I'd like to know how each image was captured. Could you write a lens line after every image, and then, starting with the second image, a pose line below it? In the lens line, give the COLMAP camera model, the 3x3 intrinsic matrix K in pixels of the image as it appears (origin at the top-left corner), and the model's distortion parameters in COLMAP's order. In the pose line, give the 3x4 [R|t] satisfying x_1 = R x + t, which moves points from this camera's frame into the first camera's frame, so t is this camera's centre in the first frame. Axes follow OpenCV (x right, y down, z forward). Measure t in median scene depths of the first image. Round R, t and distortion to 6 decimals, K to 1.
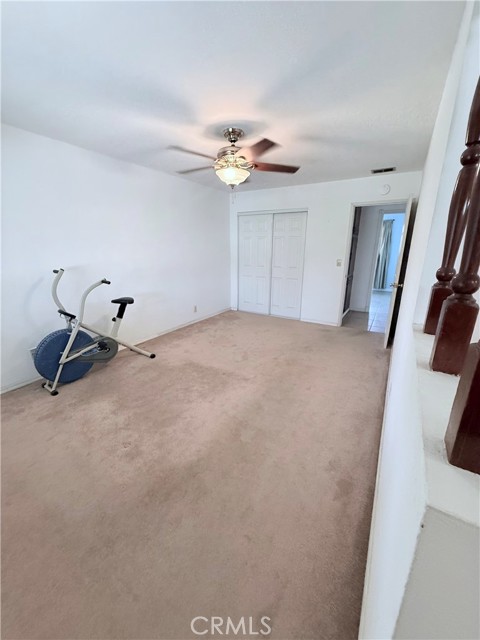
lens RADIAL K [[257.9, 0, 242.4], [0, 257.9, 319.9], [0, 0, 1]] dist [-0.000659, 0.000008]
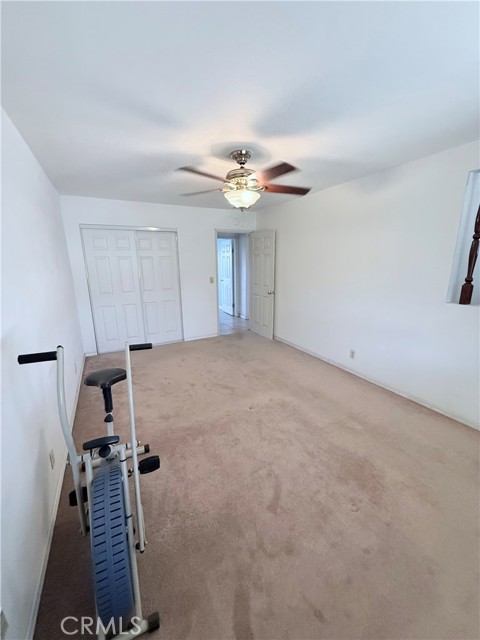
lens RADIAL K [[257.9, 0, 240.6], [0, 257.9, 317.1], [0, 0, 1]] dist [-0.000659, 0.000008]
pose [[0.500438, -0.197140, 0.843029, -0.587478], [0.251865, 0.964766, 0.076096, -0.131621], [-0.828327, 0.174249, 0.532458, 0.362640]]
